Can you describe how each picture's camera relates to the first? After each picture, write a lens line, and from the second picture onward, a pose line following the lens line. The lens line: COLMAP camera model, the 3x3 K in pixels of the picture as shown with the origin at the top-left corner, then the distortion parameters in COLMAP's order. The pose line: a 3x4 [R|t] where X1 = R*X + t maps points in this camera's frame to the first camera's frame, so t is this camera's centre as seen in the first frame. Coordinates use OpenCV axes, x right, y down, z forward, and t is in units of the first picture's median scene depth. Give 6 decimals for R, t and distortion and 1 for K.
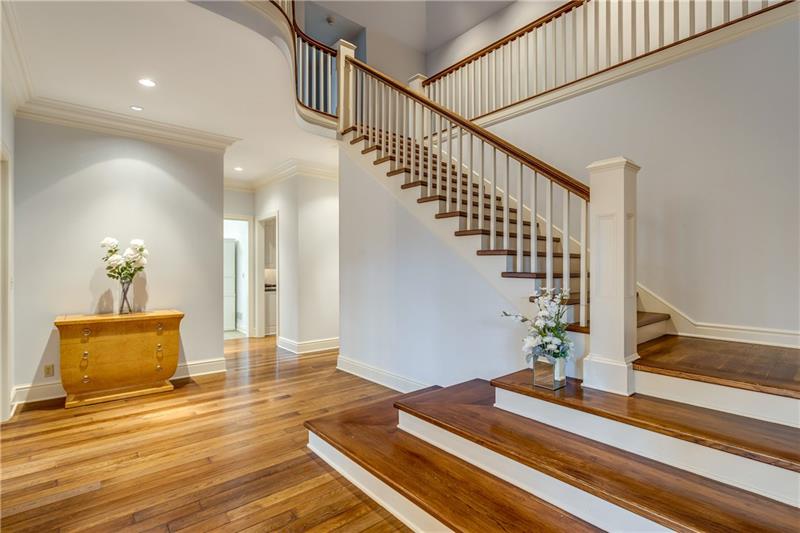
lens RADIAL K [[381.9, 0, 398.1], [0, 381.9, 264.5], [0, 0, 1]] dist [-0.000703, 0.000098]
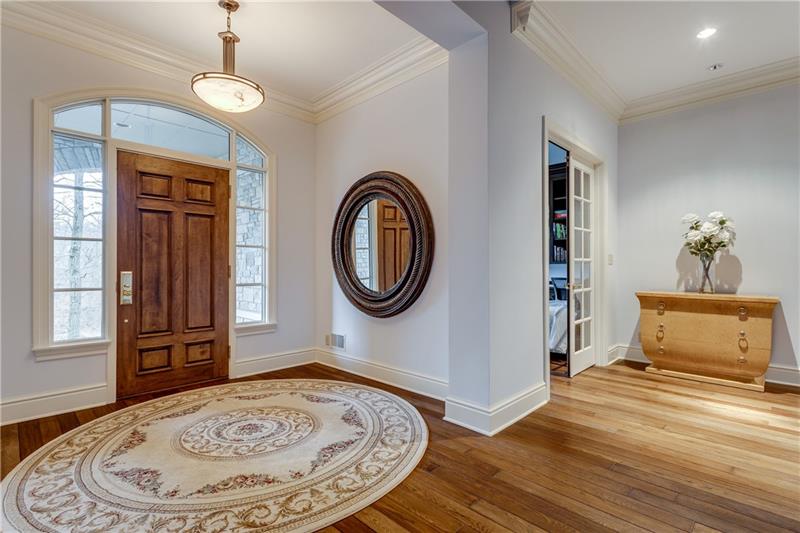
lens RADIAL K [[381.9, 0, 398.1], [0, 381.9, 264.5], [0, 0, 1]] dist [-0.000703, 0.000098]
pose [[0.096621, -0.005078, -0.995308, 0.161576], [0.007094, 0.999965, -0.004413, 0.066609], [0.995296, -0.006635, 0.096654, 0.182068]]
